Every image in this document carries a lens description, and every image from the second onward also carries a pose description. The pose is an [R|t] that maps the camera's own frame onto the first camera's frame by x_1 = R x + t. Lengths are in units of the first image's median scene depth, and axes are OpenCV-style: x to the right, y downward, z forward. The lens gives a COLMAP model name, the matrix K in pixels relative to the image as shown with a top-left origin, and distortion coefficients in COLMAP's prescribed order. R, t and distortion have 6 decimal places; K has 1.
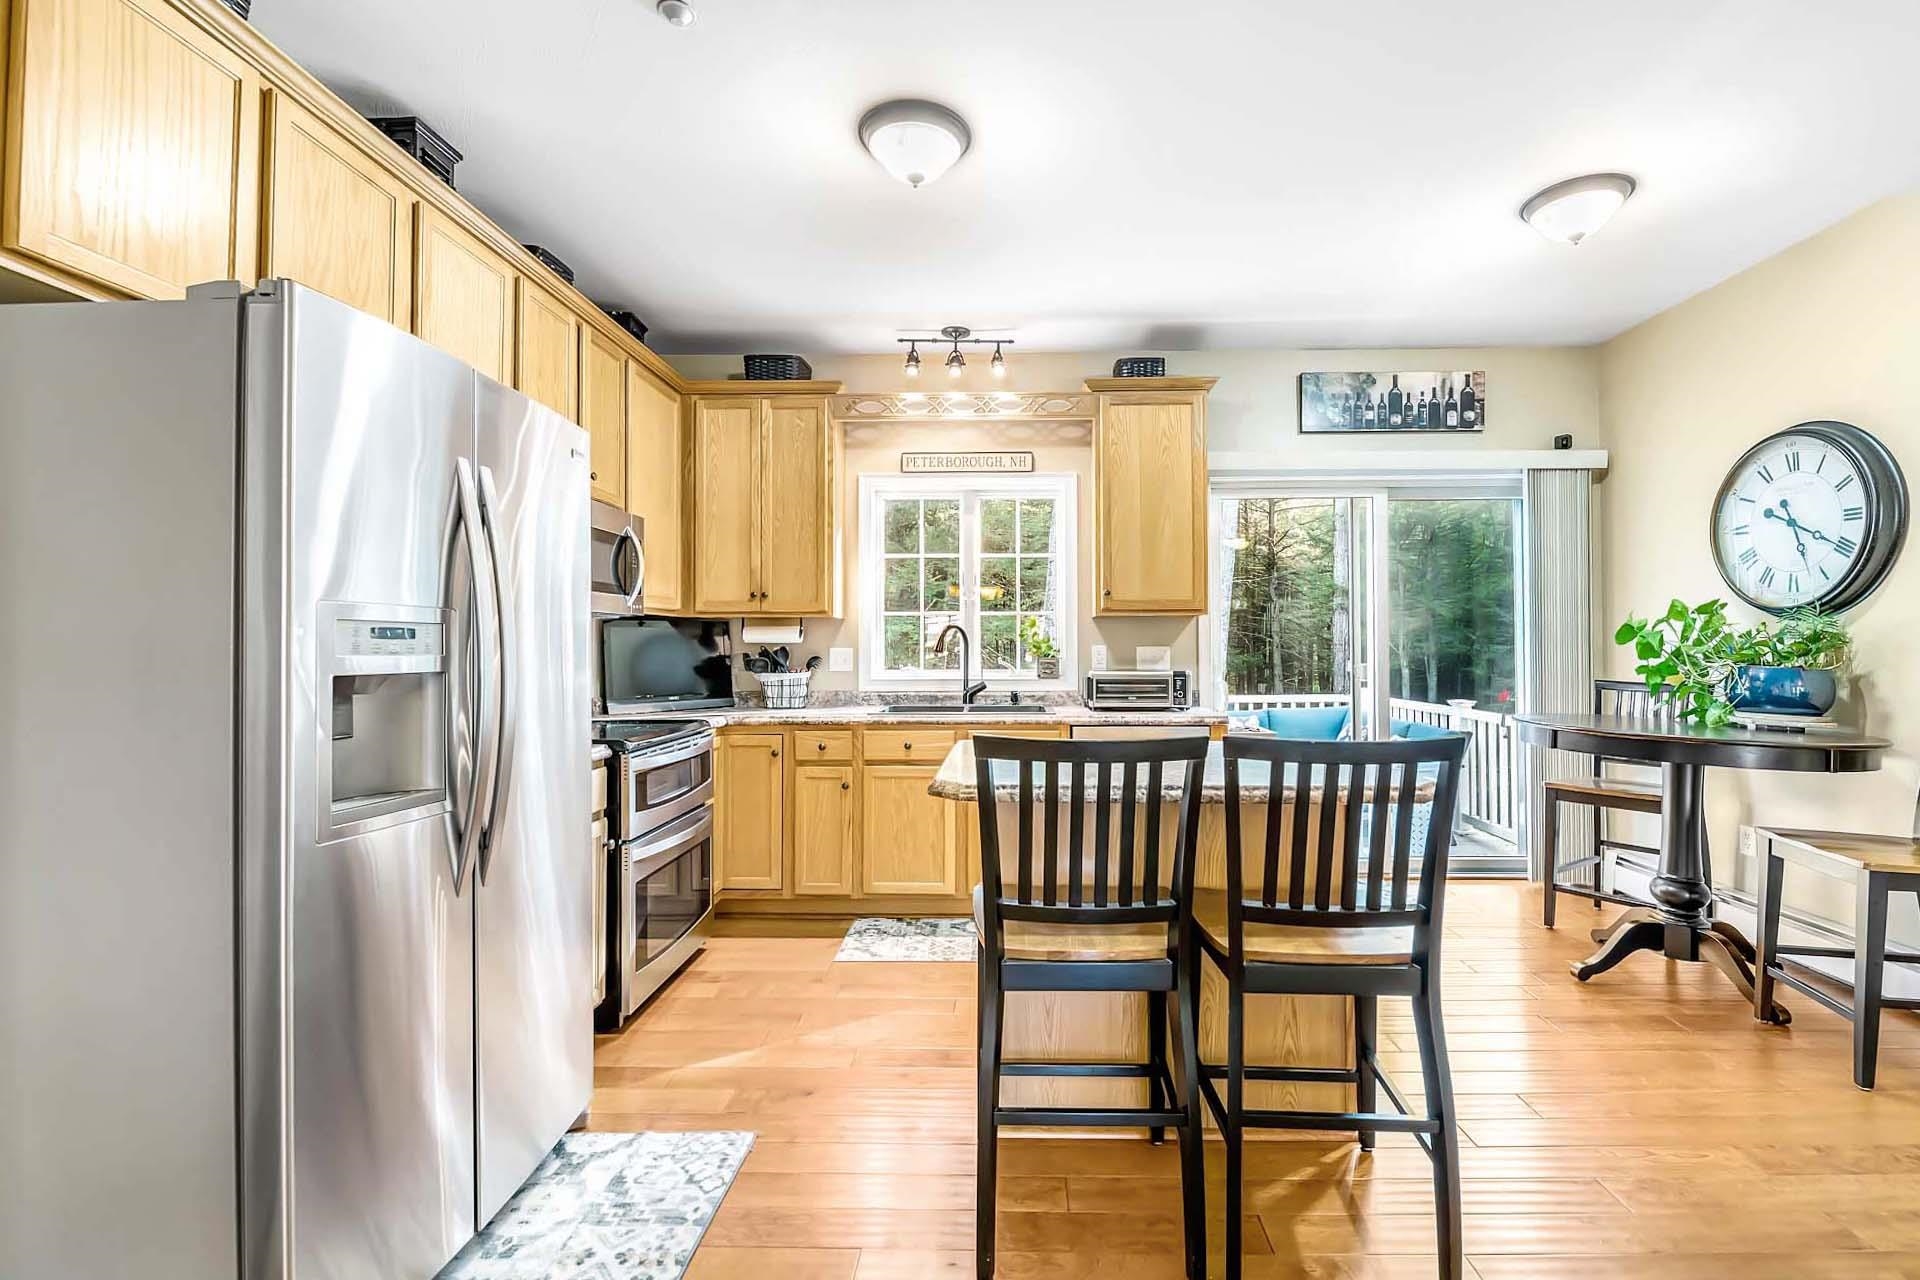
lens RADIAL K [[840.1, 0, 971.3], [0, 840.1, 631.8], [0, 0, 1]] dist [-0.006685, -0.001171]
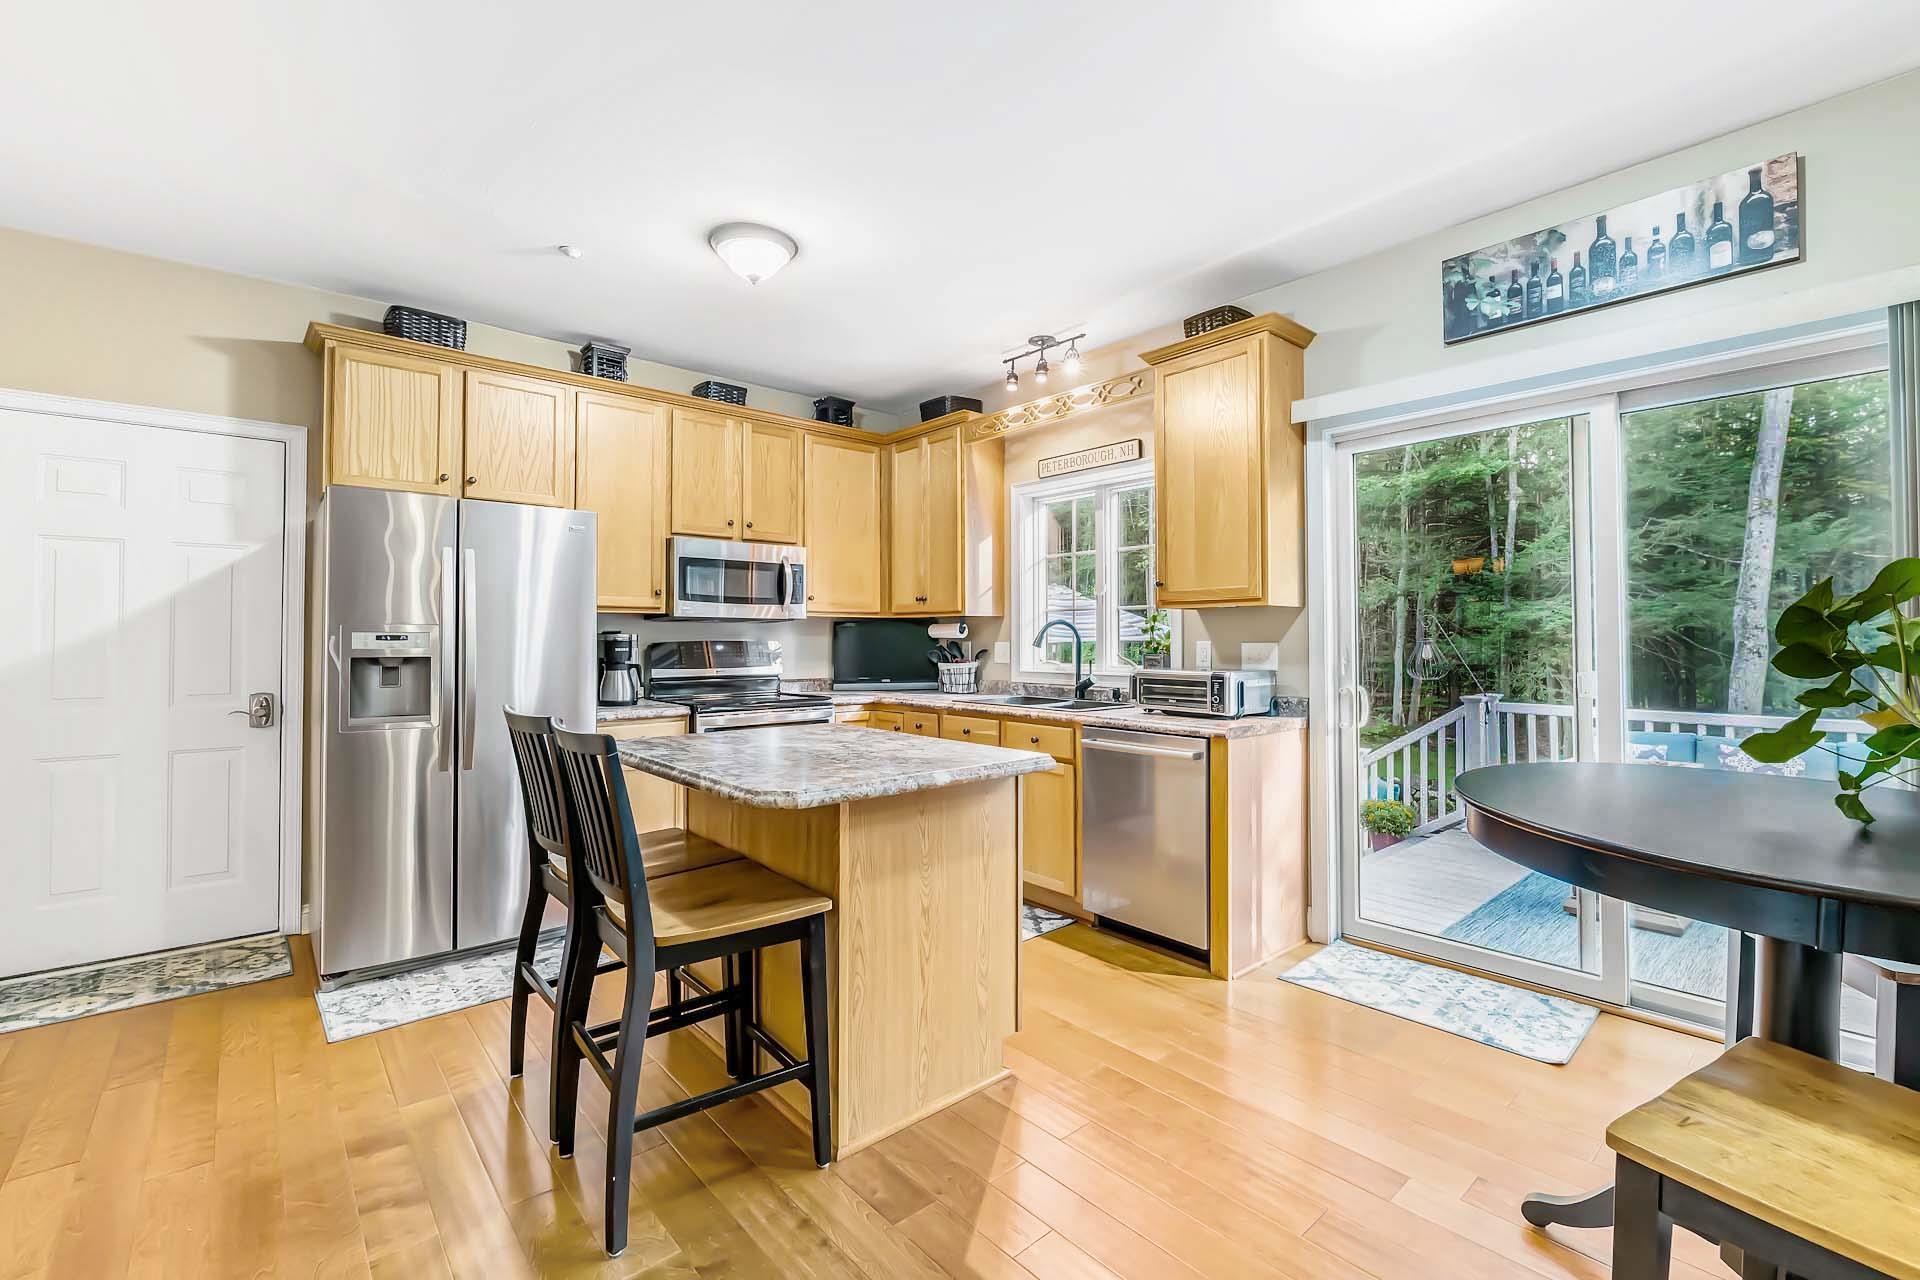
lens RADIAL K [[840.1, 0, 971.3], [0, 840.1, 631.8], [0, 0, 1]] dist [-0.006685, -0.001171]
pose [[0.666712, -0.003514, -0.745307, 0.657914], [0.014124, 0.999869, 0.007921, -0.004553], [0.745182, -0.015808, 0.666674, 0.220569]]
